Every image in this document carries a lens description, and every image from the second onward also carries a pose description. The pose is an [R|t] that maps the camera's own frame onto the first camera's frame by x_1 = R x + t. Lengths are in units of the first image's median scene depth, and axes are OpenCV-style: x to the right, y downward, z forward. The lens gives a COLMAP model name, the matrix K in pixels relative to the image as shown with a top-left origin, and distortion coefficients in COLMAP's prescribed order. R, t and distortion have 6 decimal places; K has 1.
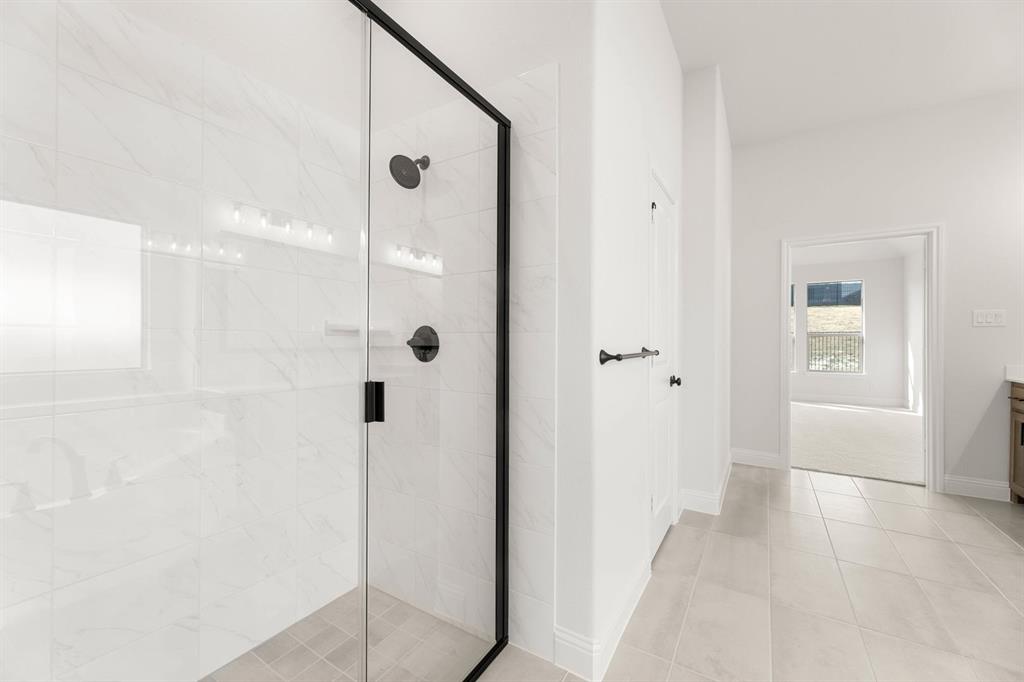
lens RADIAL K [[412.1, 0, 507.4], [0, 412.1, 340.8], [0, 0, 1]] dist [-0.001184, 0.000158]
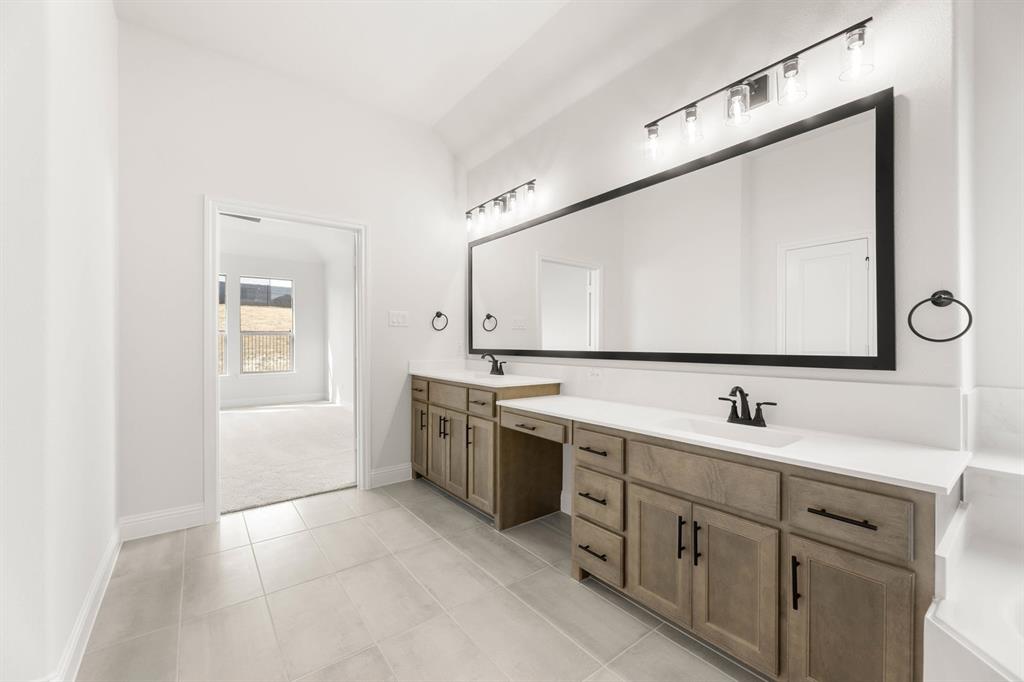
lens RADIAL K [[412.1, 0, 507.4], [0, 412.1, 340.8], [0, 0, 1]] dist [-0.001184, 0.000158]
pose [[0.358300, -0.005431, 0.933591, 0.133509], [0.003233, 0.999984, 0.004577, 0.000040], [-0.933601, 0.001378, 0.358312, 0.183908]]
